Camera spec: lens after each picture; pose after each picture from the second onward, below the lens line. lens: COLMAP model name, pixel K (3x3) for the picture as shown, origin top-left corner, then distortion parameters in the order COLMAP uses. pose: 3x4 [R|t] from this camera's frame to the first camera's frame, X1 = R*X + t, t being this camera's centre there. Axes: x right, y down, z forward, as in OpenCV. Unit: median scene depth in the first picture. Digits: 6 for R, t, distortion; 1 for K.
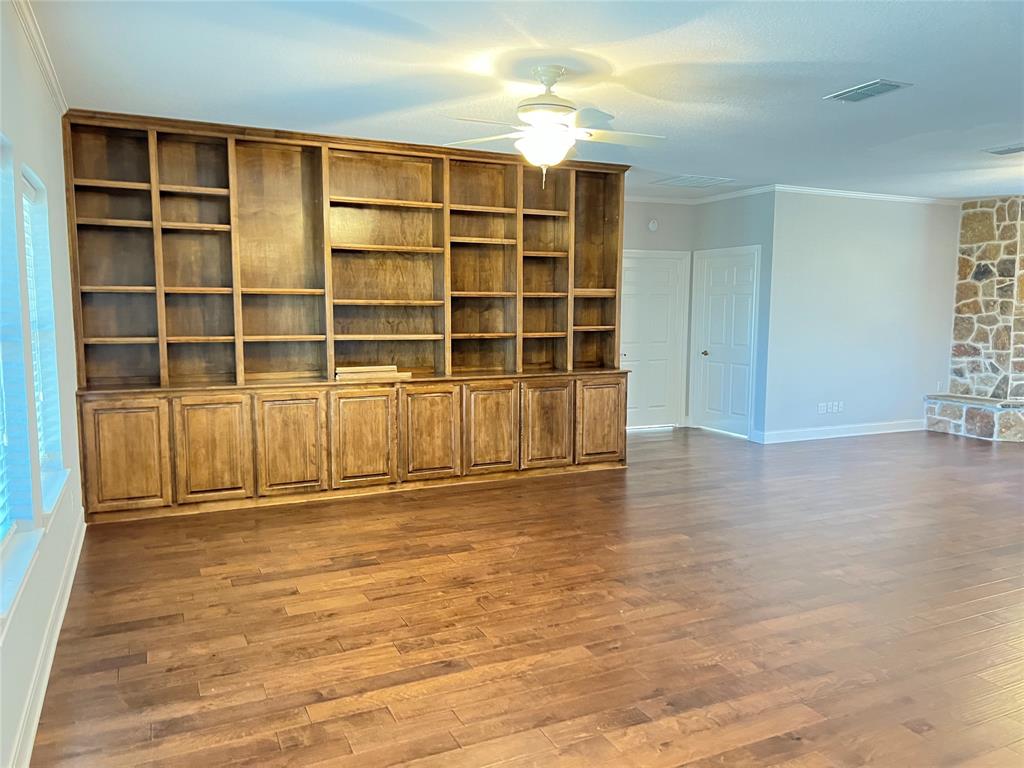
lens RADIAL K [[765.6, 0, 511.9], [0, 765.6, 390.7], [0, 0, 1]] dist [0.083820, -0.100453]
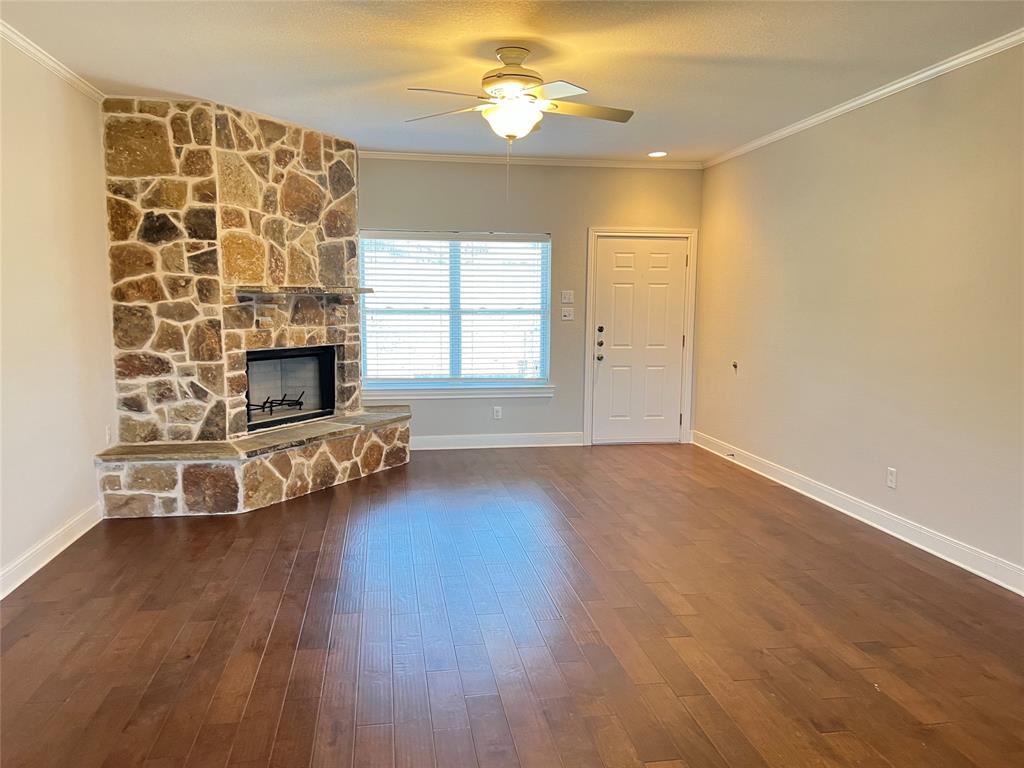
lens RADIAL K [[768.5, 0, 512.0], [0, 768.5, 384.0], [0, 0, 1]] dist [0.003595, 0.002110]
pose [[0.273508, -0.112165, 0.955307, 0.120192], [0.100383, 0.991083, 0.087625, -0.061885], [-0.956617, 0.071931, 0.282329, 0.599877]]
